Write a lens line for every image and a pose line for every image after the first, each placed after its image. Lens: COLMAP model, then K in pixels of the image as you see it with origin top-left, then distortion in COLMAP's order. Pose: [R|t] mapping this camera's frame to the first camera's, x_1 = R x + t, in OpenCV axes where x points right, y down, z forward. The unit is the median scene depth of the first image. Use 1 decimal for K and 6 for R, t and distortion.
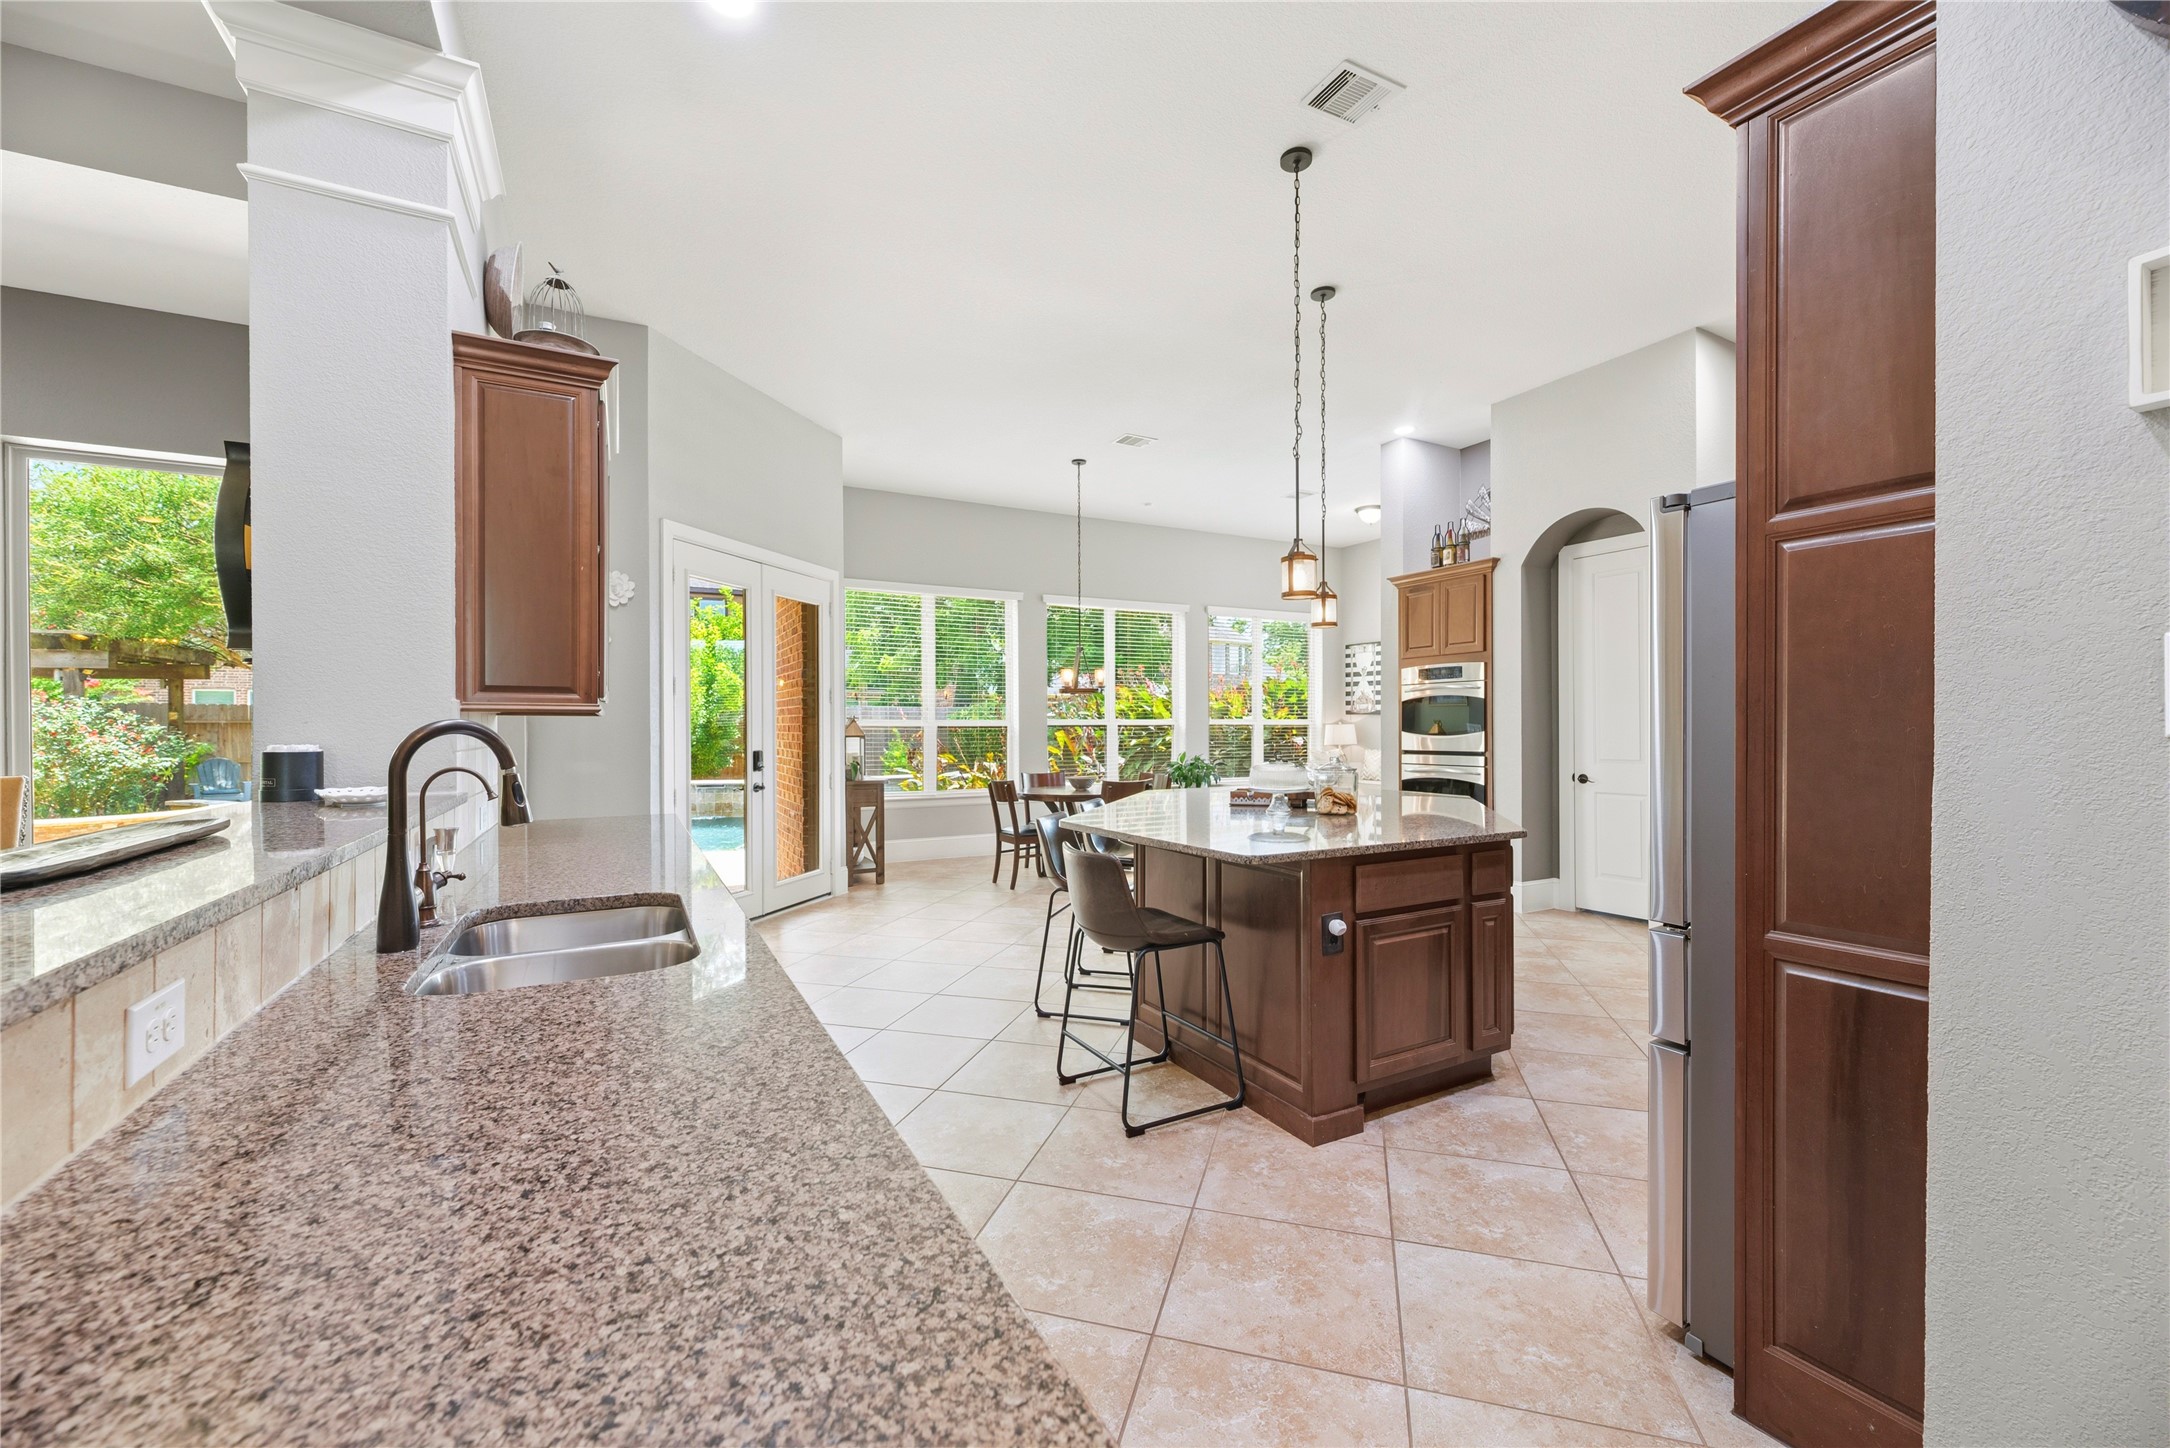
lens RADIAL K [[872.6, 0, 1099.9], [0, 872.6, 725.6], [0, 0, 1]] dist [-0.000193, -0.000514]
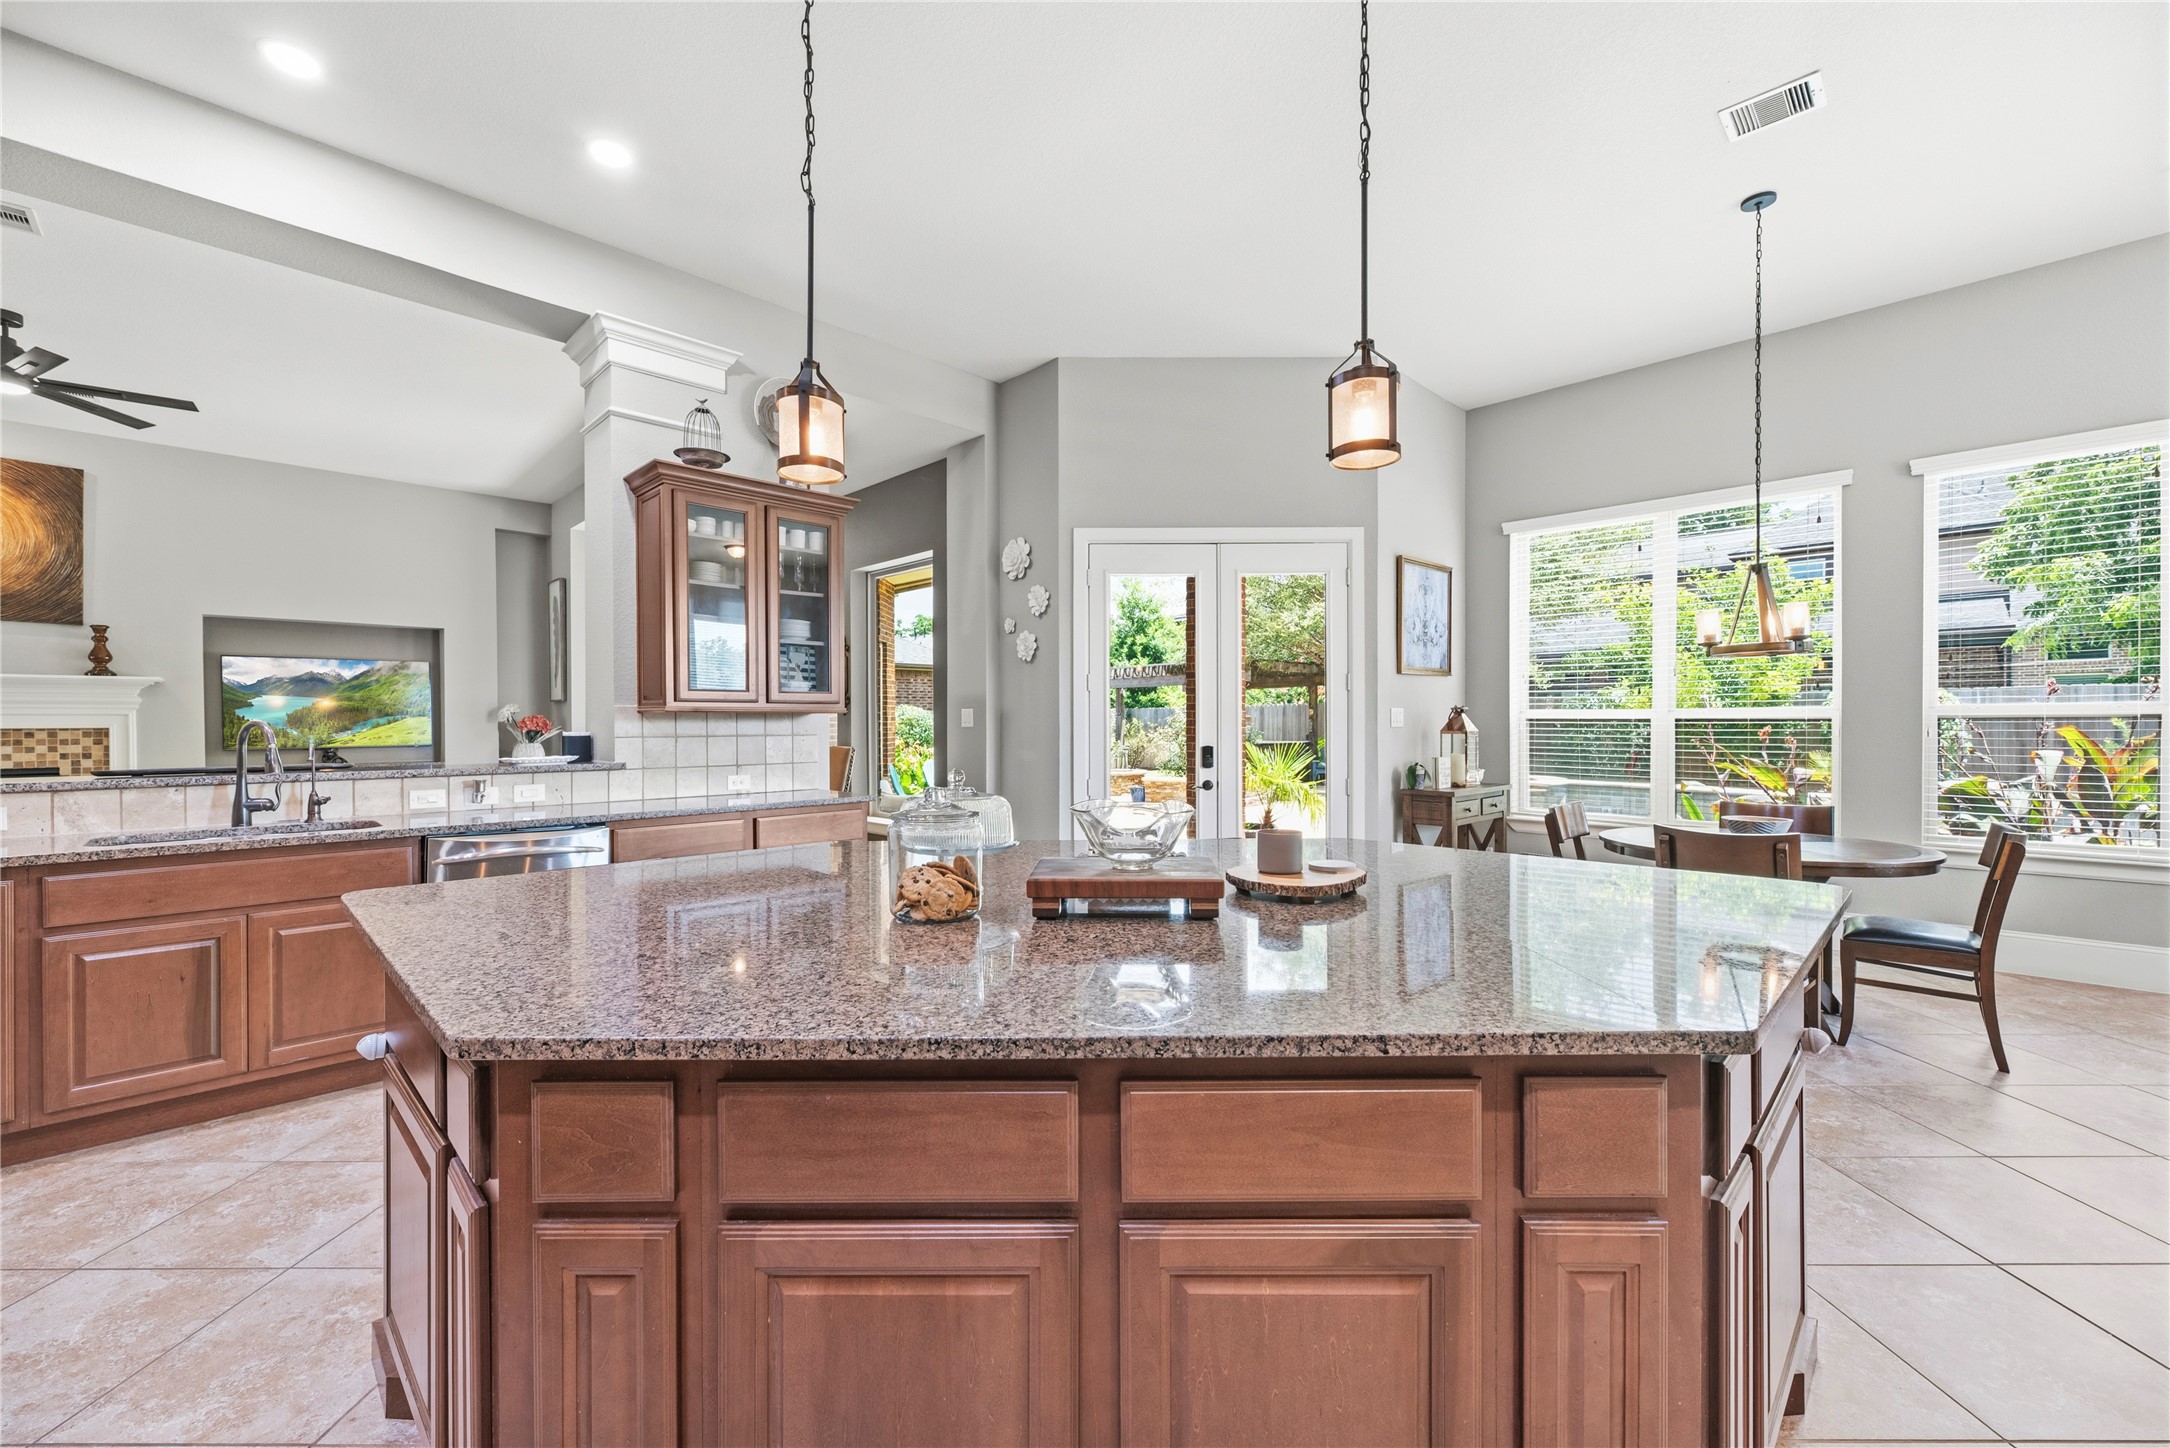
lens RADIAL K [[872.6, 0, 1084.9], [0, 872.6, 724.0], [0, 0, 1]] dist [-0.000193, -0.000514]
pose [[0.265695, 0.004765, -0.964045, 0.472391], [0.001940, 0.999983, 0.005477, -0.000250], [0.964055, -0.003326, 0.265681, 0.625361]]
